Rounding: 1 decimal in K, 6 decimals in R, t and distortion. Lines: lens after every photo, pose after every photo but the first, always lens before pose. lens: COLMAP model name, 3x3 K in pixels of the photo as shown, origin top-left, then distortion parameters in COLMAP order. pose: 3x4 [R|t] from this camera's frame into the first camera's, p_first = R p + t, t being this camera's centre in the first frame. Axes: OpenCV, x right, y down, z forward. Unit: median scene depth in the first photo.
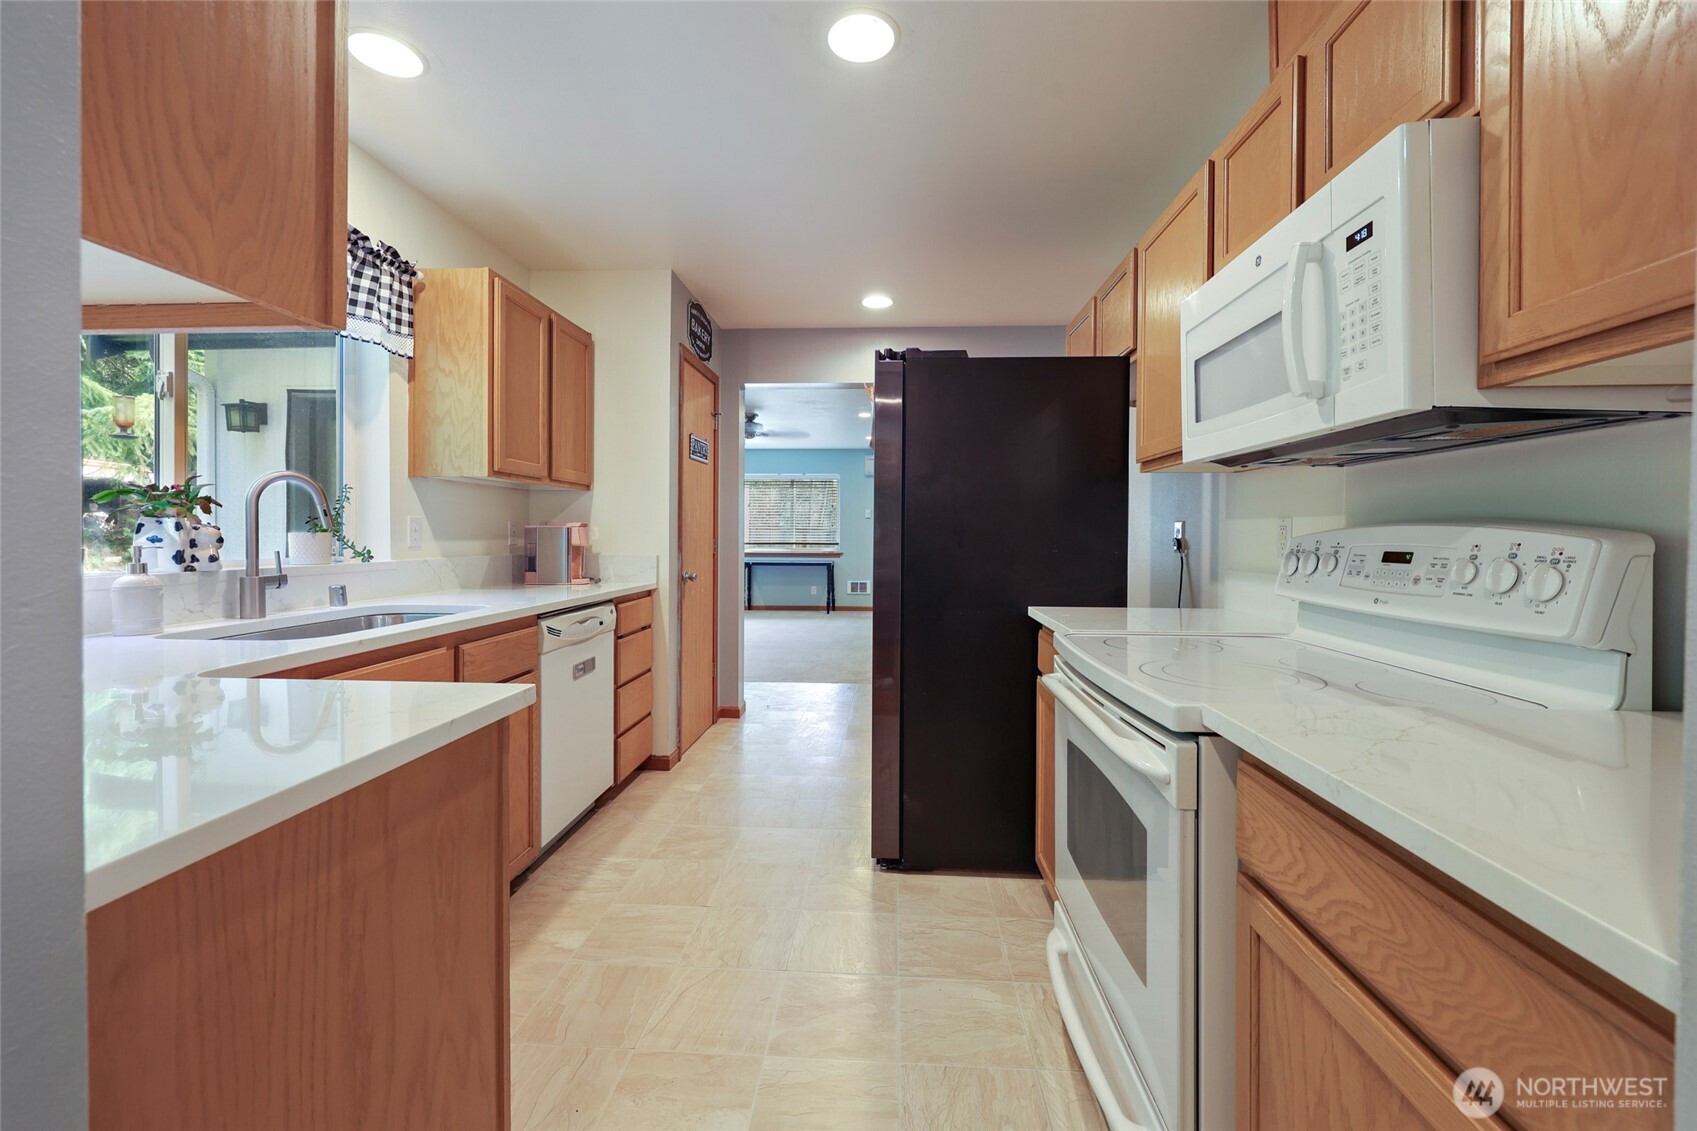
lens RADIAL K [[685.4, 0, 847.9], [0, 685.4, 541.5], [0, 0, 1]] dist [-0.000720, 0.000041]
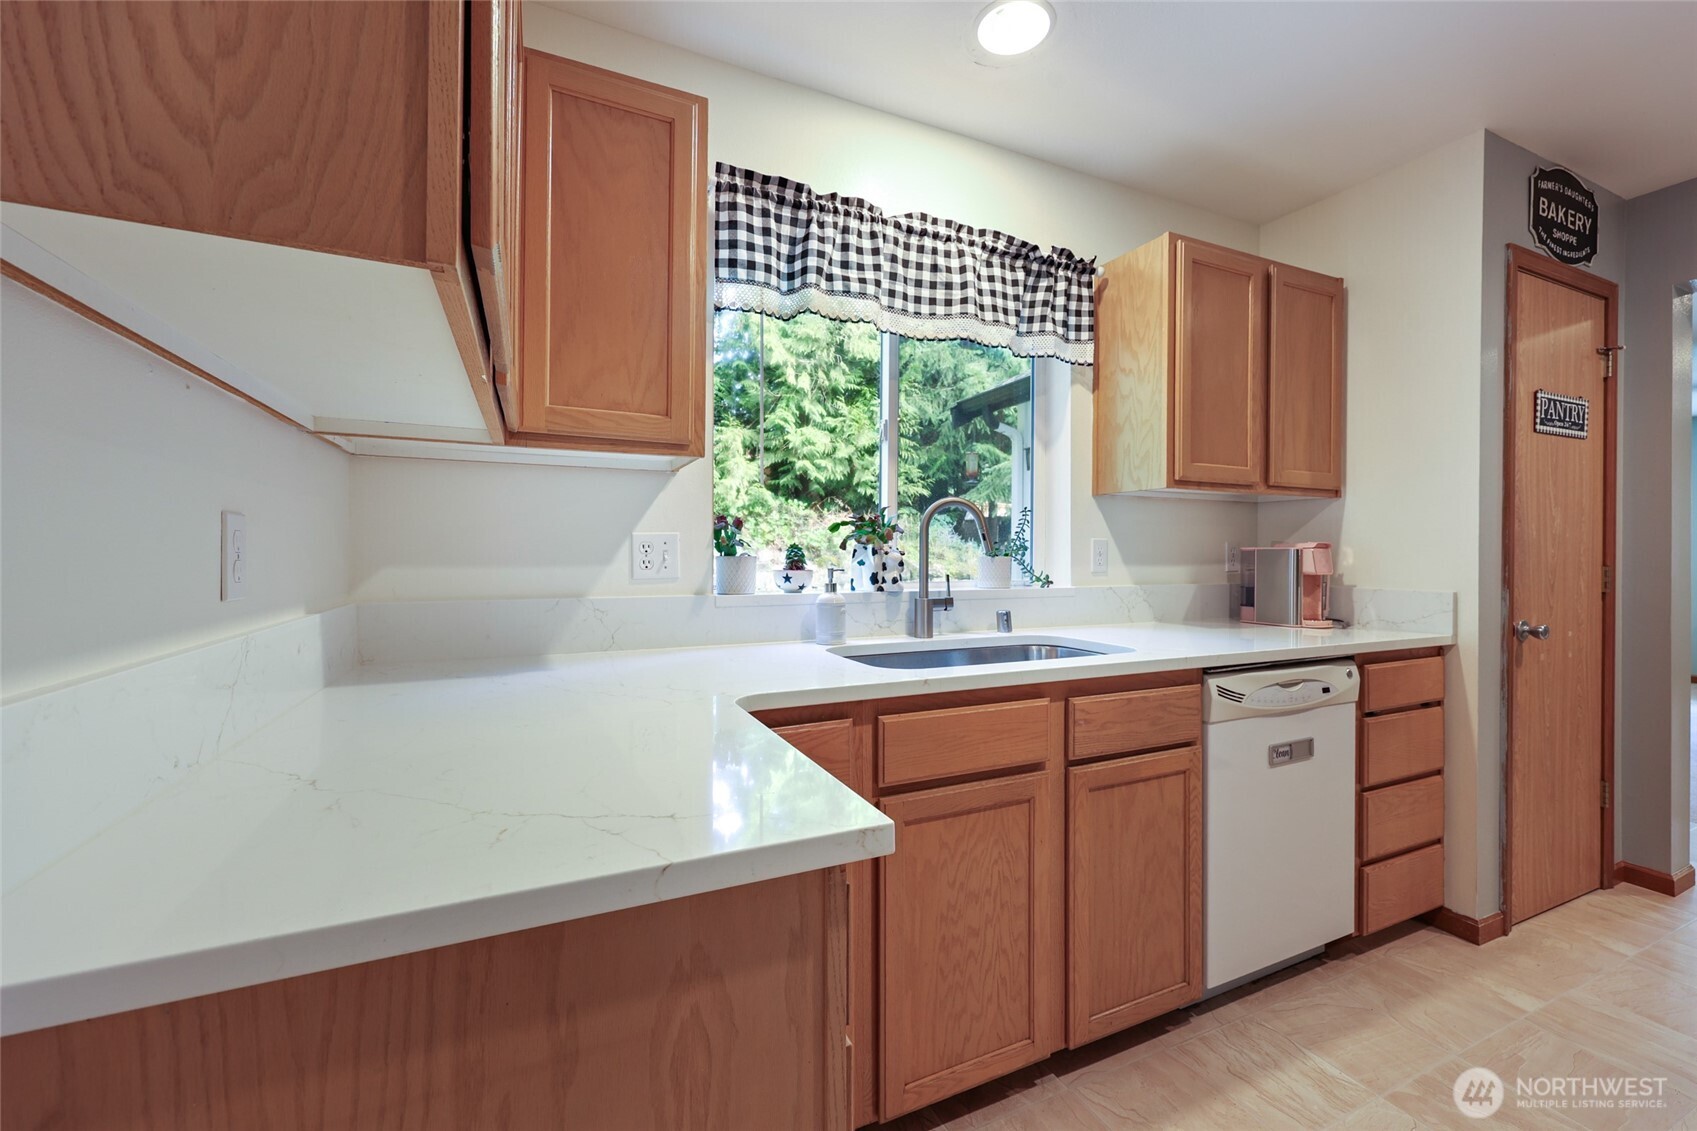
lens RADIAL K [[697.4, 0, 851.5], [0, 697.4, 554.0], [0, 0, 1]] dist [-0.001761, 0.000392]
pose [[0.484499, -0.002658, -0.874788, 0.016882], [-0.010272, 0.999909, -0.008727, -0.005032], [0.874731, 0.013214, 0.484428, 0.271115]]
